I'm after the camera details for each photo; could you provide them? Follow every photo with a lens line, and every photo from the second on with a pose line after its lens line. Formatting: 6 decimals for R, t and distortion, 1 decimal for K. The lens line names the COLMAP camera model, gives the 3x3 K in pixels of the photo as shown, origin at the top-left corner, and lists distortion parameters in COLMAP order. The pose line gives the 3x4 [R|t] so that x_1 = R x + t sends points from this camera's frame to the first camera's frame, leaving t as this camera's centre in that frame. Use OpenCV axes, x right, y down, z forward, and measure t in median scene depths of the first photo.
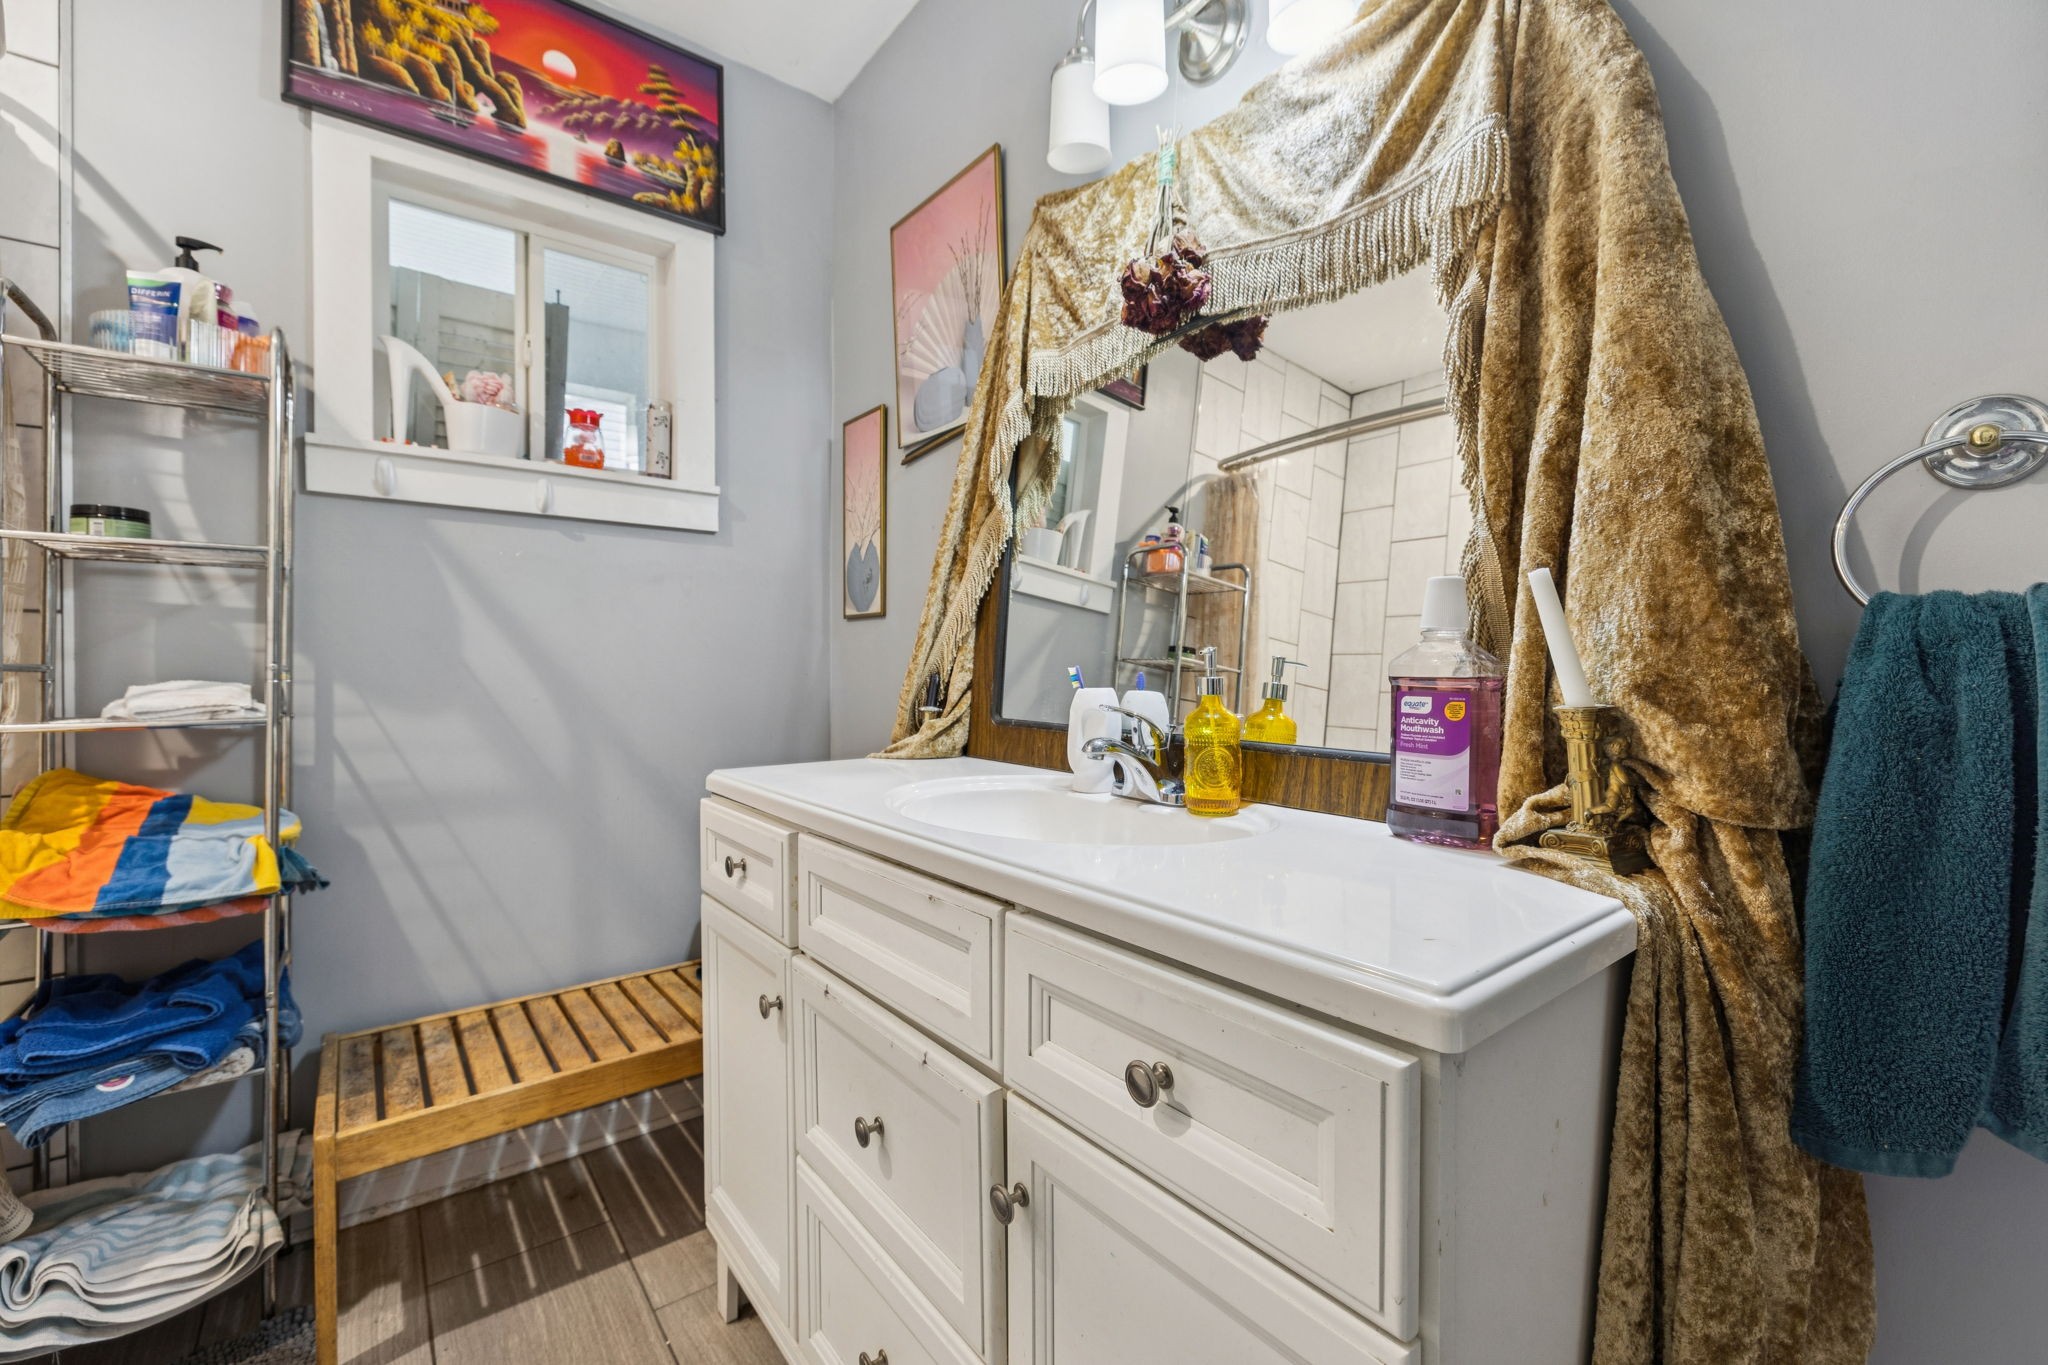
lens RADIAL K [[861.4, 0, 1023.4], [0, 861.4, 673.3], [0, 0, 1]] dist [-0.002573, 0.001088]
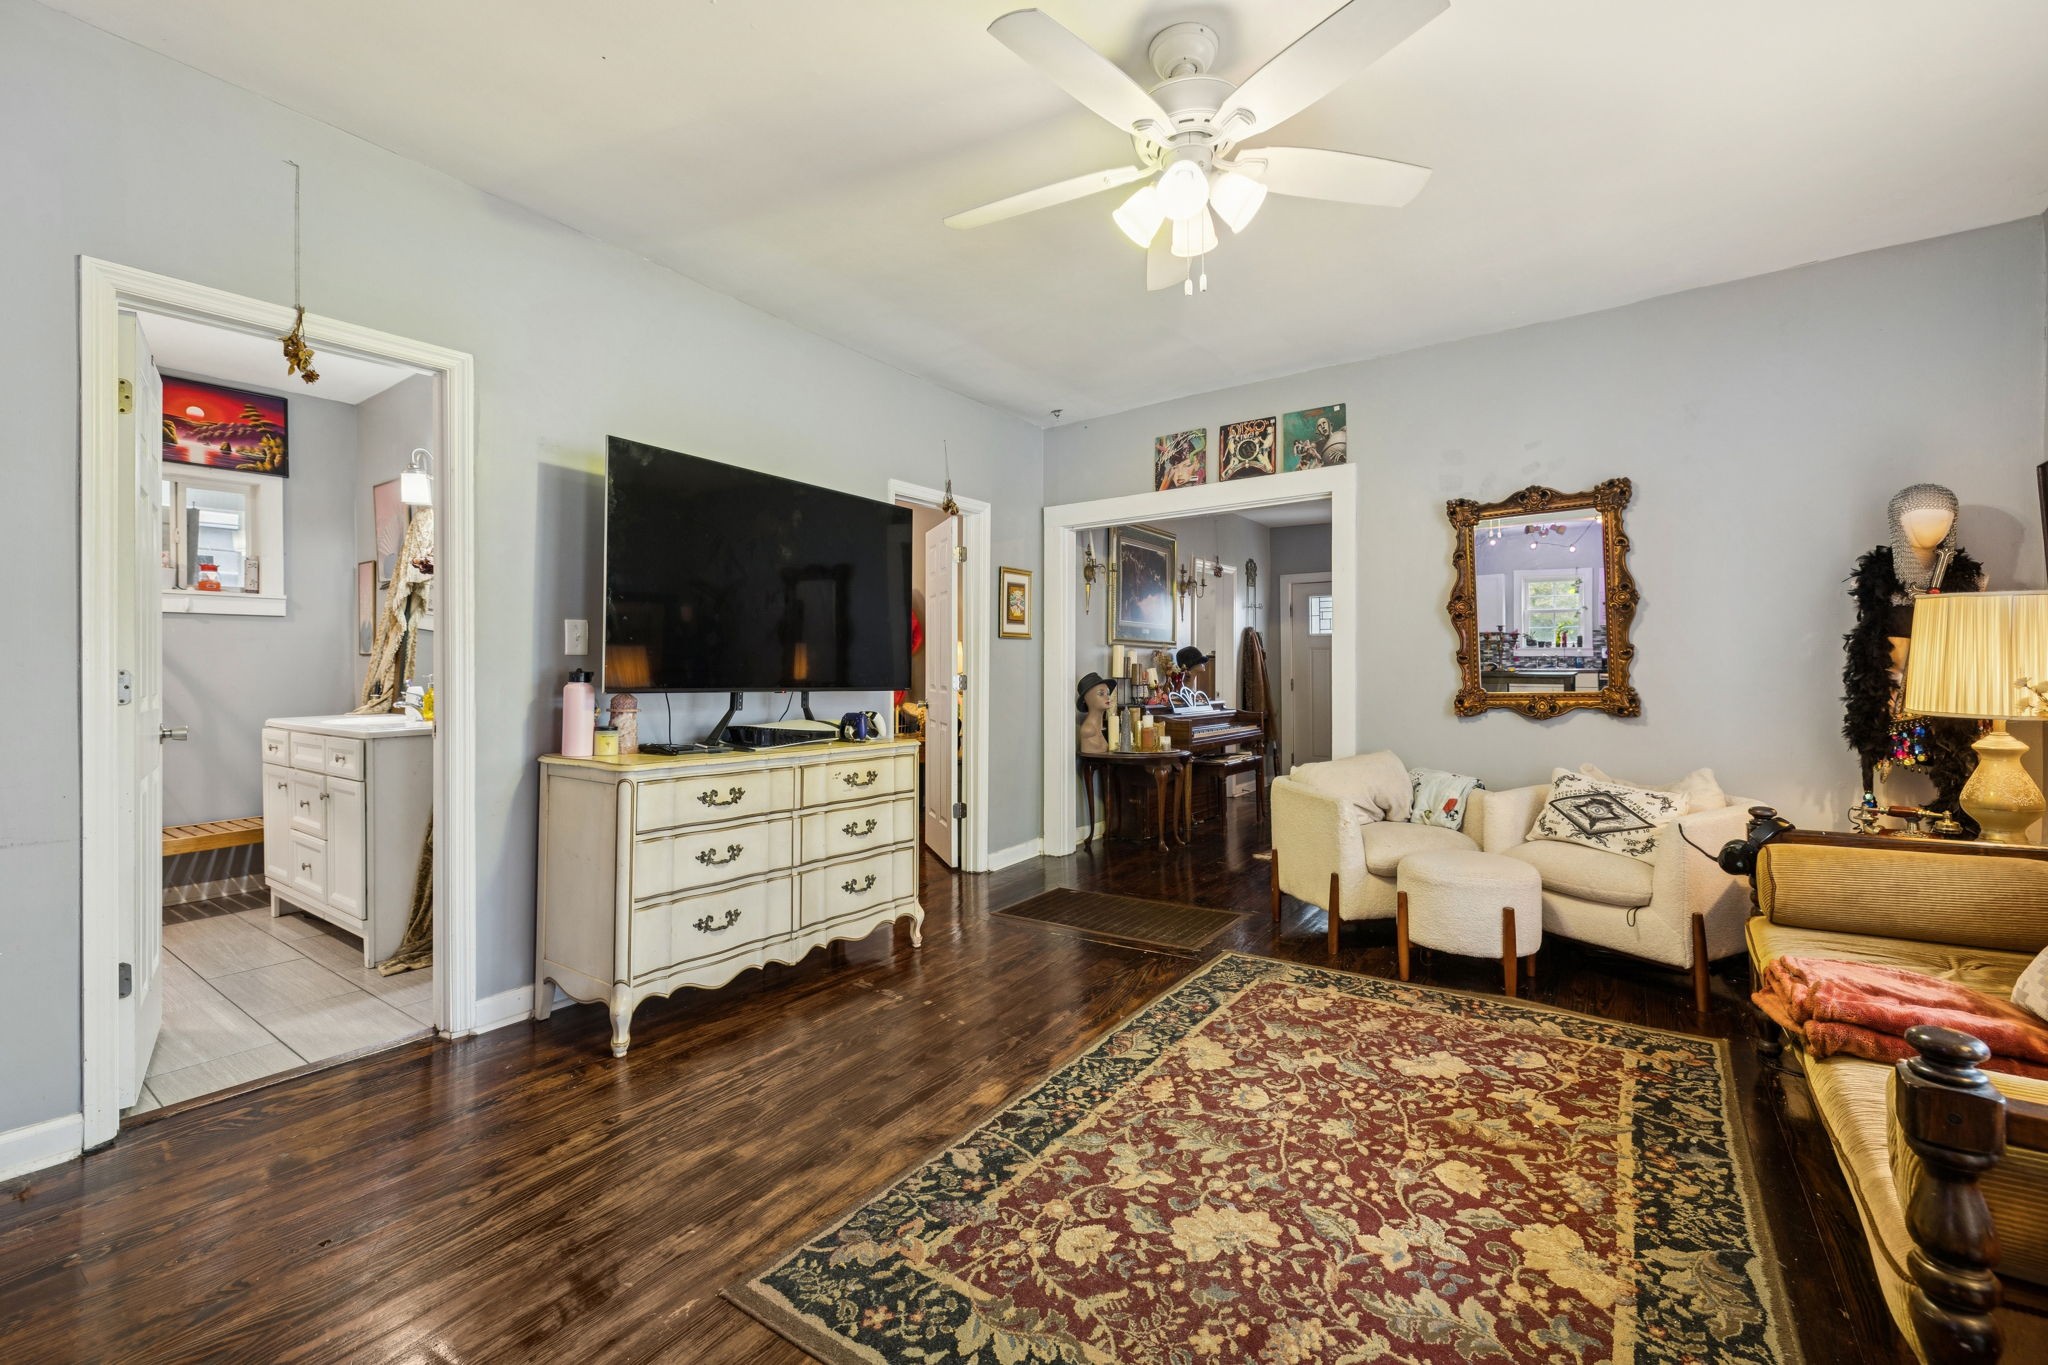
lens RADIAL K [[861.4, 0, 1021.6], [0, 861.4, 668.1], [0, 0, 1]] dist [-0.002573, 0.001088]
pose [[0.958590, -0.004982, 0.284745, 0.857681], [0.006214, 0.999975, -0.003424, -0.016527], [-0.284721, 0.005052, 0.958597, -1.706752]]
